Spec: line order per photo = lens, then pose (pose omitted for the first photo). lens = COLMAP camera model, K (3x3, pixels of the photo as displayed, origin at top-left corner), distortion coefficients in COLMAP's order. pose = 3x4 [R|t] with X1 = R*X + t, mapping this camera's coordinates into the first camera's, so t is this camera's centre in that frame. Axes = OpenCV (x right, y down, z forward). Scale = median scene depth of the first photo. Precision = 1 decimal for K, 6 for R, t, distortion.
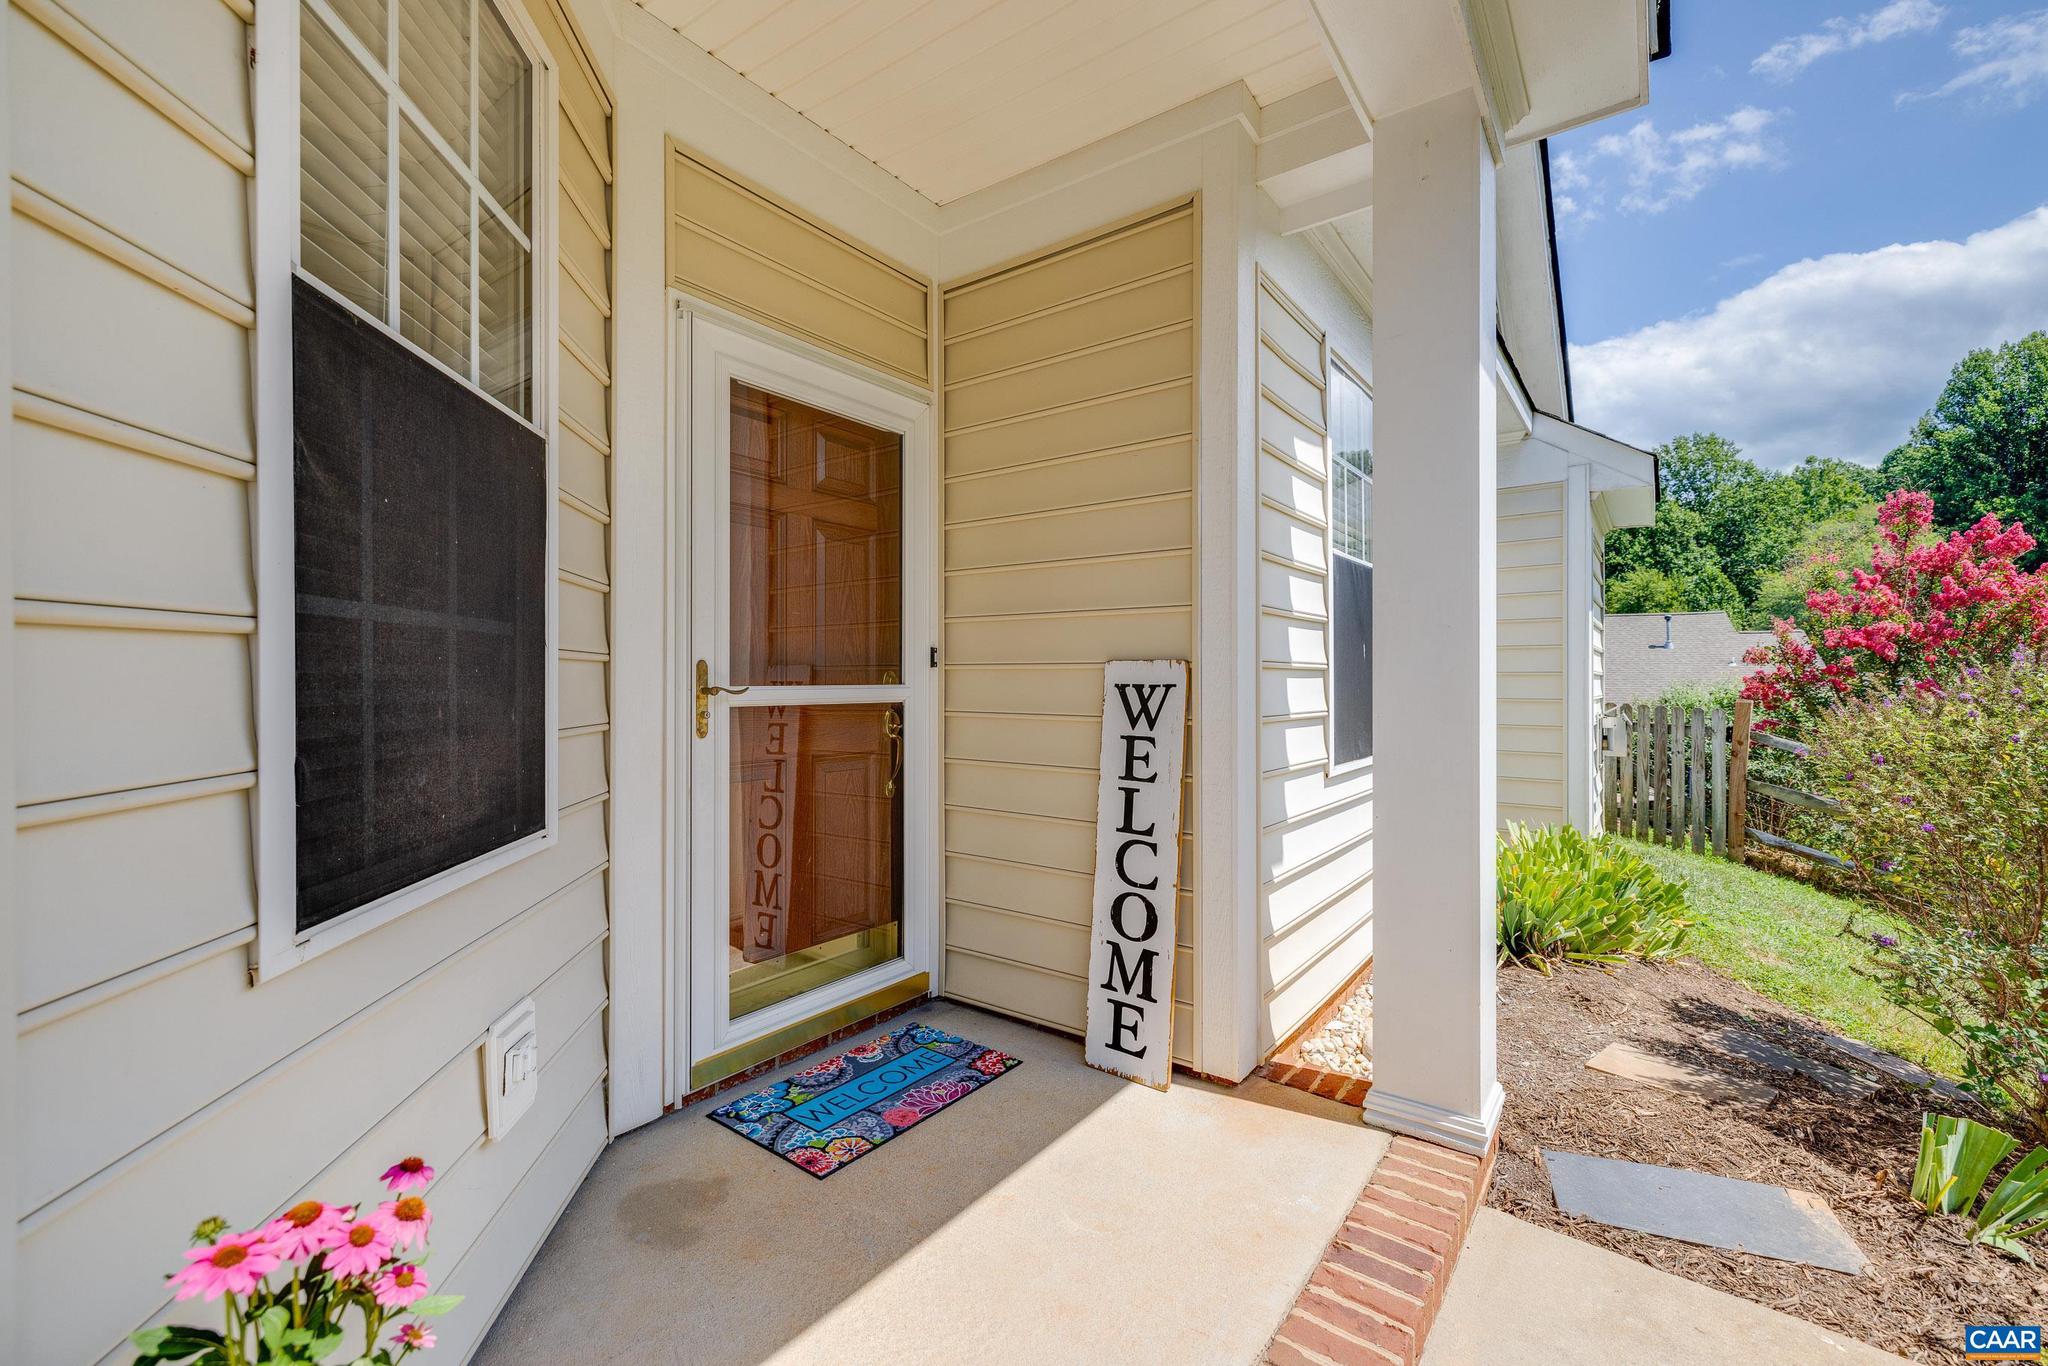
lens RADIAL K [[854.9, 0, 1020.3], [0, 854.9, 675.1], [0, 0, 1]] dist [0.001217, 0.000495]
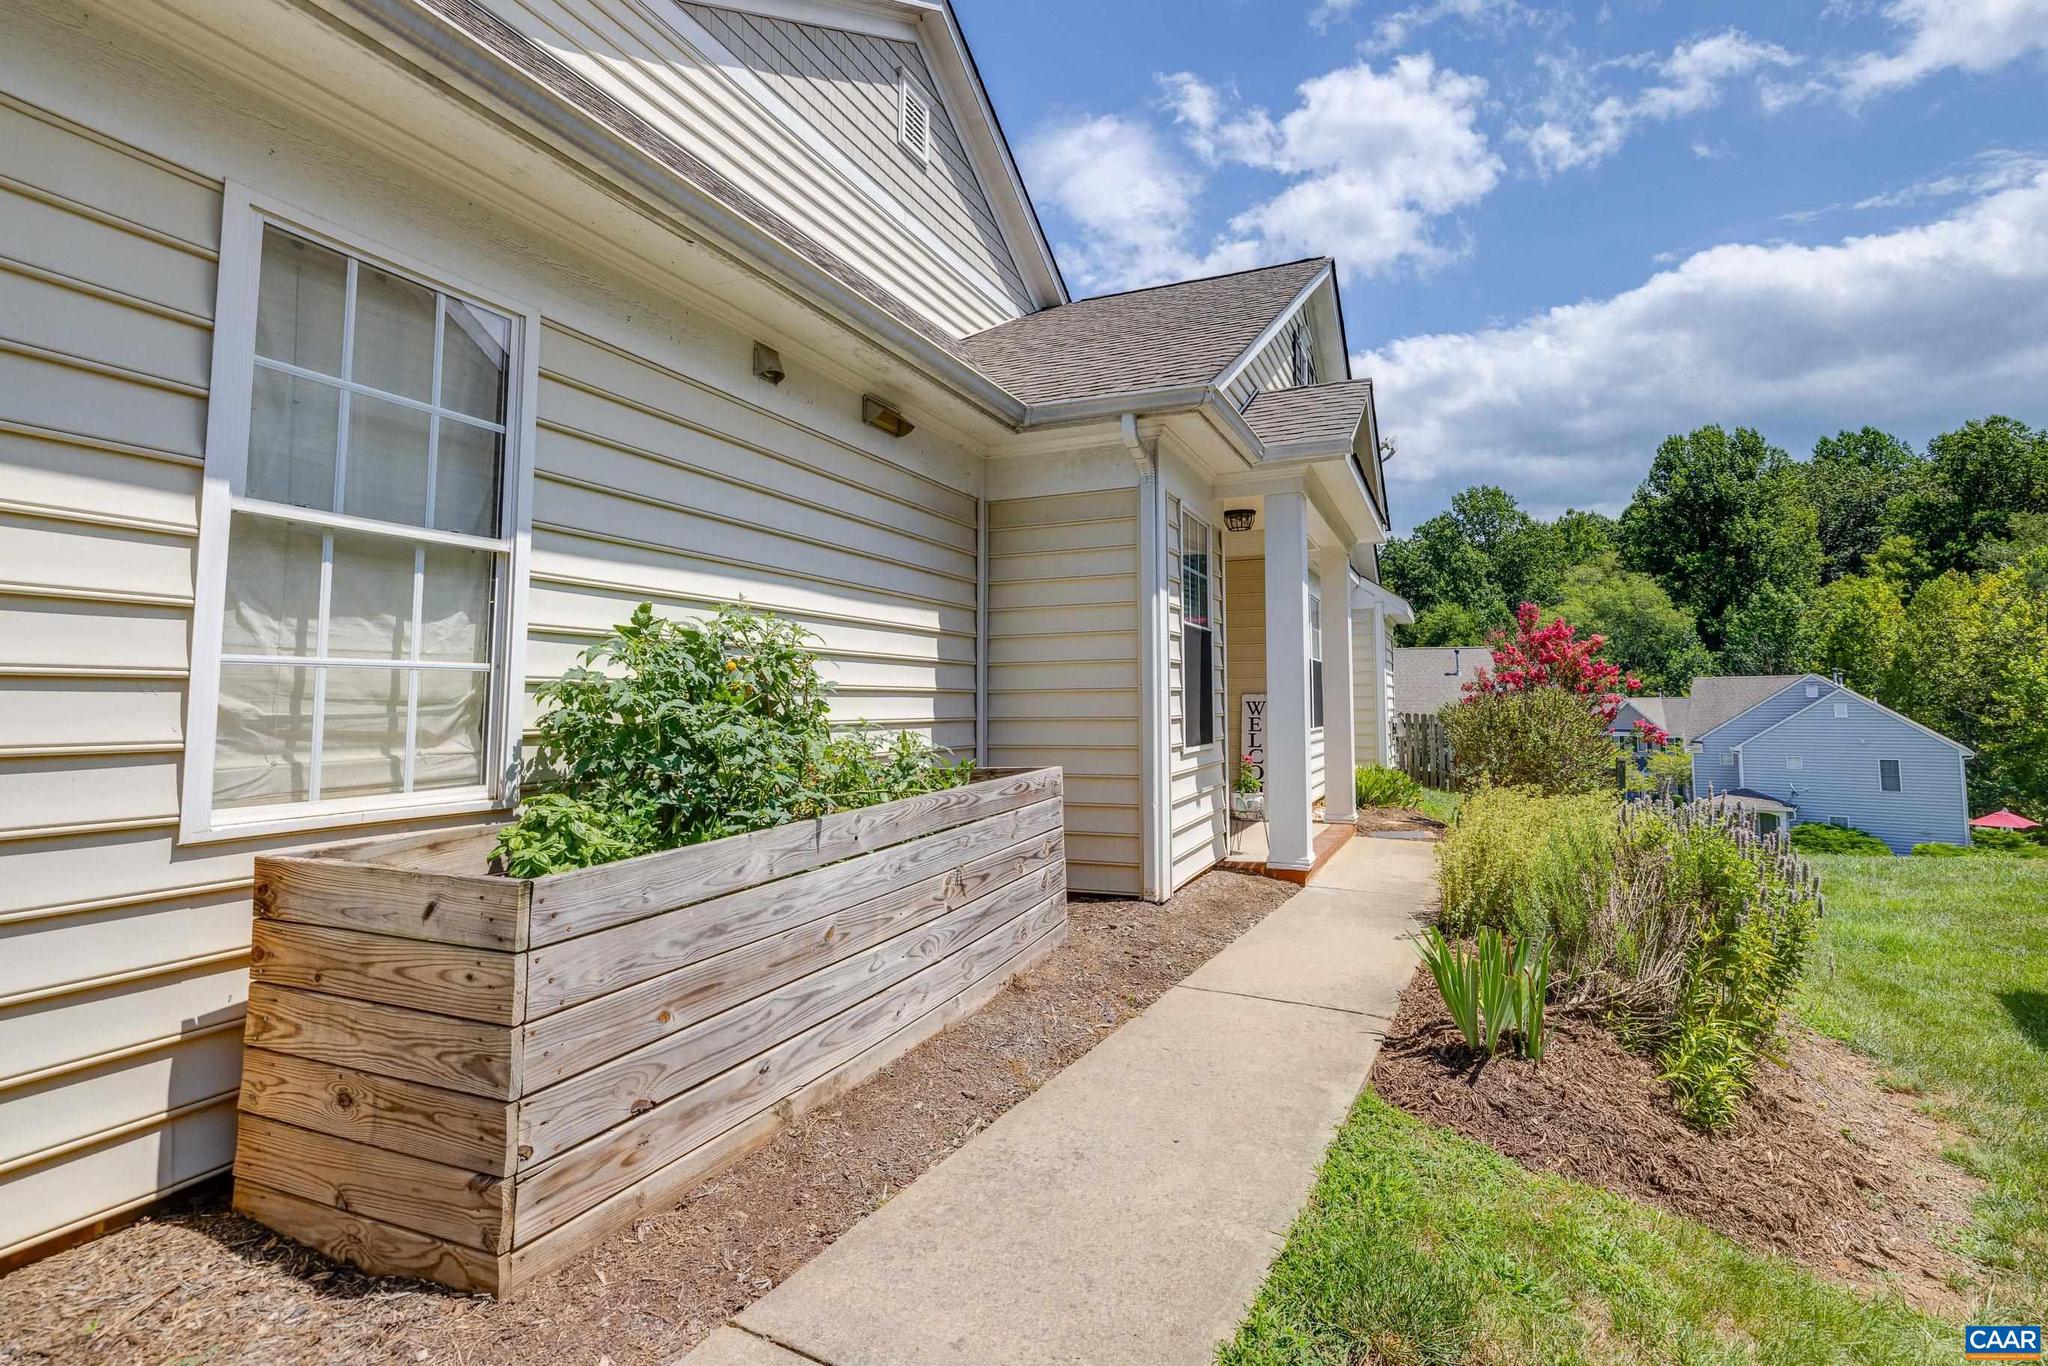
lens RADIAL K [[938.5, 0, 1096.6], [0, 938.5, 624.0], [0, 0, 1]] dist [-0.000320, -0.000102]
pose [[0.965171, 0.017346, 0.261044, -0.038924], [0.003345, 0.996900, -0.078610, -0.000089], [-0.261598, 0.076745, 0.962121, -0.064841]]
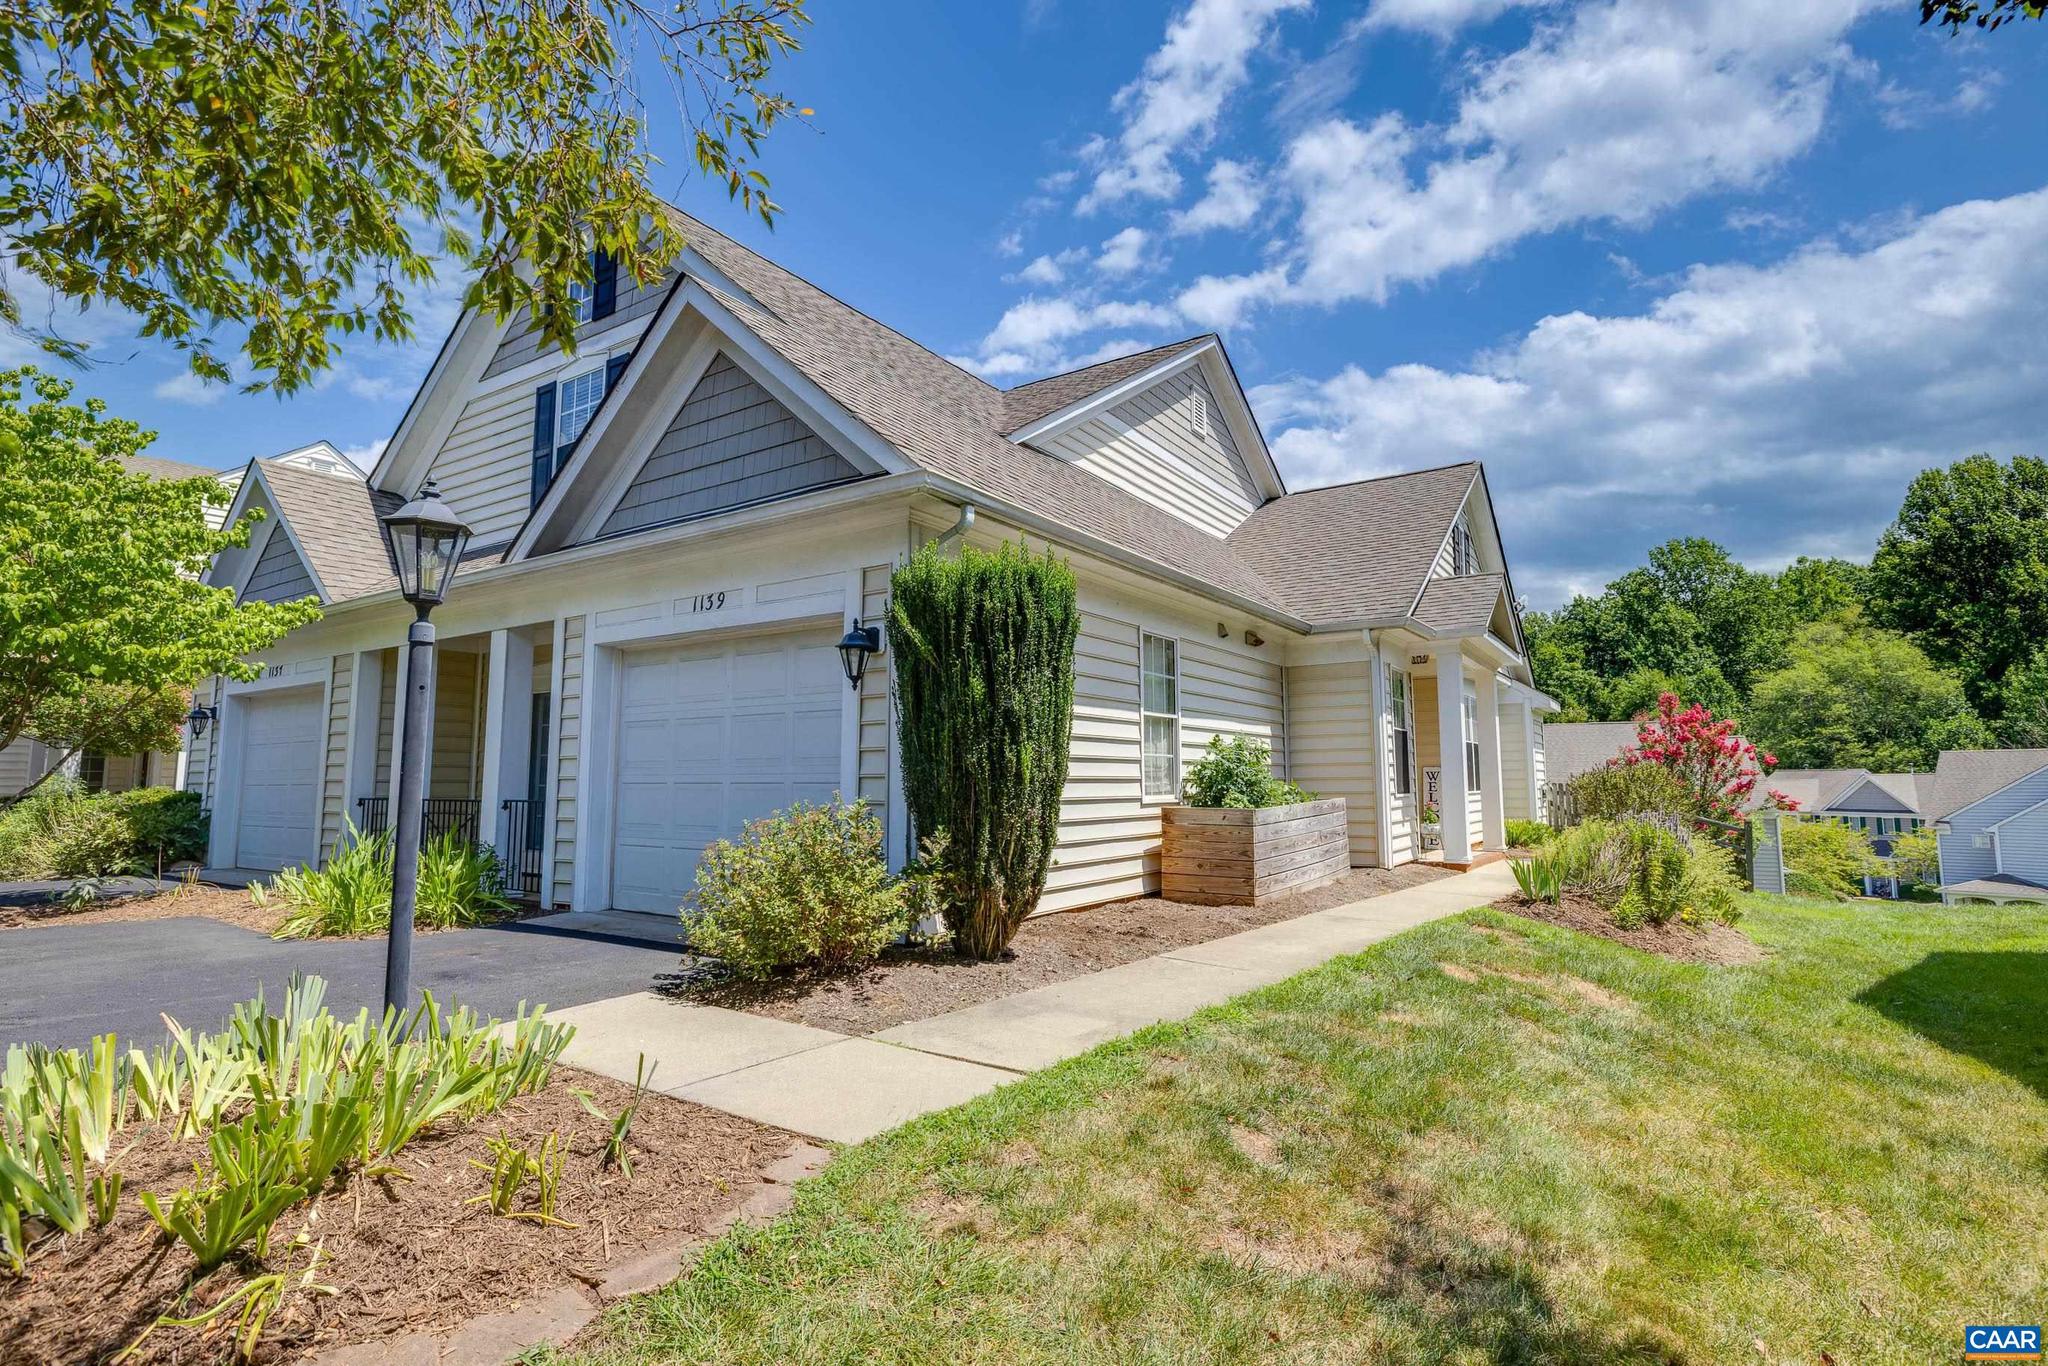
lens RADIAL K [[987.5, 0, 1025.9], [0, 987.5, 674.5], [0, 0, 1]] dist [-0.000816, 0.000237]
pose [[0.998665, 0.002107, 0.051609, -0.070699], [0.003189, 0.994747, -0.102315, 0.000808], [-0.051554, 0.102343, 0.993412, -0.130191]]
